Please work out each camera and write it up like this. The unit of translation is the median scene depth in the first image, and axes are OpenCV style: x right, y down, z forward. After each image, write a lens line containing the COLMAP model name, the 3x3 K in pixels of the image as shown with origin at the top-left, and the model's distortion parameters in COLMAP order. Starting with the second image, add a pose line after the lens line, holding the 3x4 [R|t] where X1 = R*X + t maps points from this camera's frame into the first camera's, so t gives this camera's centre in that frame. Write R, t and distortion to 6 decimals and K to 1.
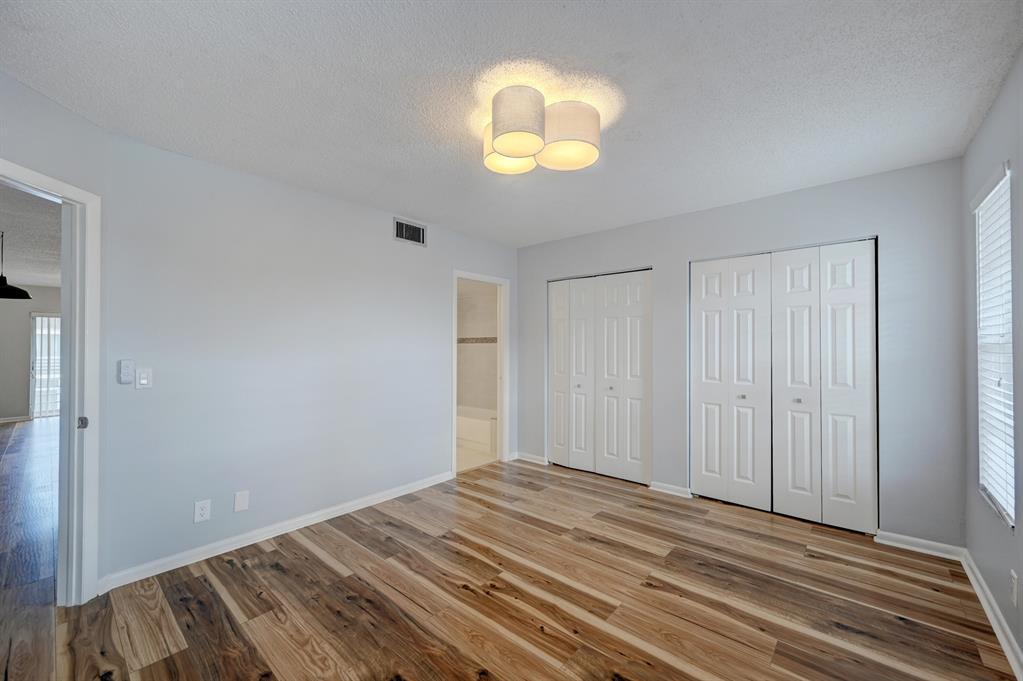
lens RADIAL K [[393.7, 0, 516.0], [0, 393.7, 341.6], [0, 0, 1]] dist [-0.000037, 0.000365]
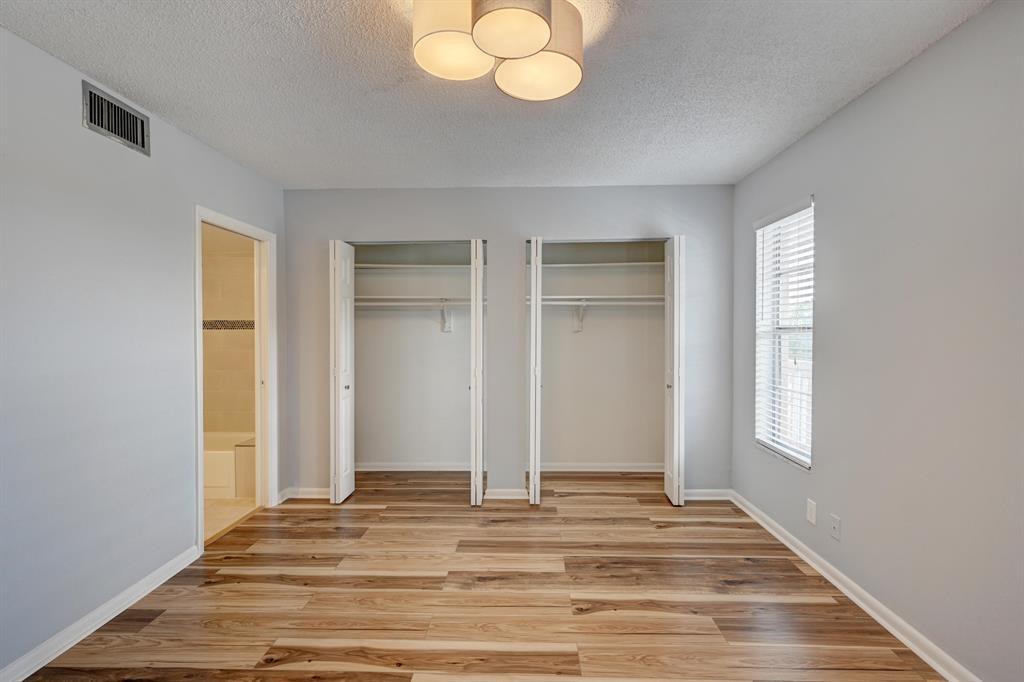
lens RADIAL K [[453.0, 0, 510.6], [0, 453.0, 334.5], [0, 0, 1]] dist [0.002074, 0.000218]
pose [[0.785706, -0.003418, 0.618591, -0.291279], [-0.005903, 0.999898, 0.013023, 0.000347], [-0.618572, -0.013884, 0.785605, 0.236855]]
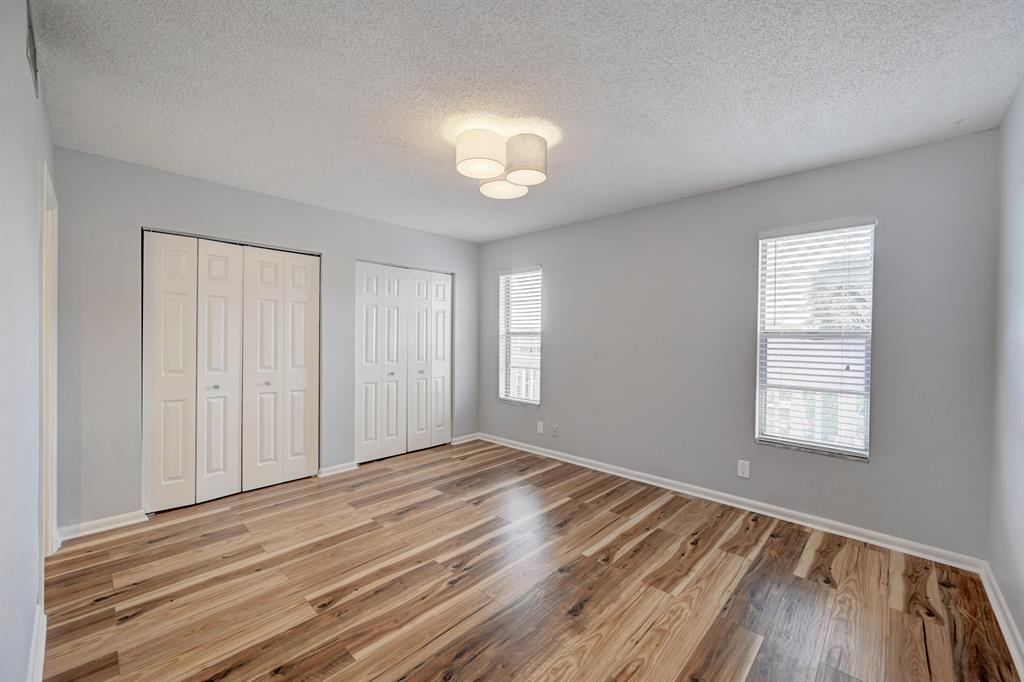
lens RADIAL K [[394.0, 0, 505.1], [0, 394.0, 342.4], [0, 0, 1]] dist [-0.000037, 0.000365]
pose [[0.082287, -0.012567, 0.996529, -0.779985], [-0.019148, 0.999716, 0.014188, 0.011290], [-0.996425, -0.020249, 0.082023, 0.581716]]
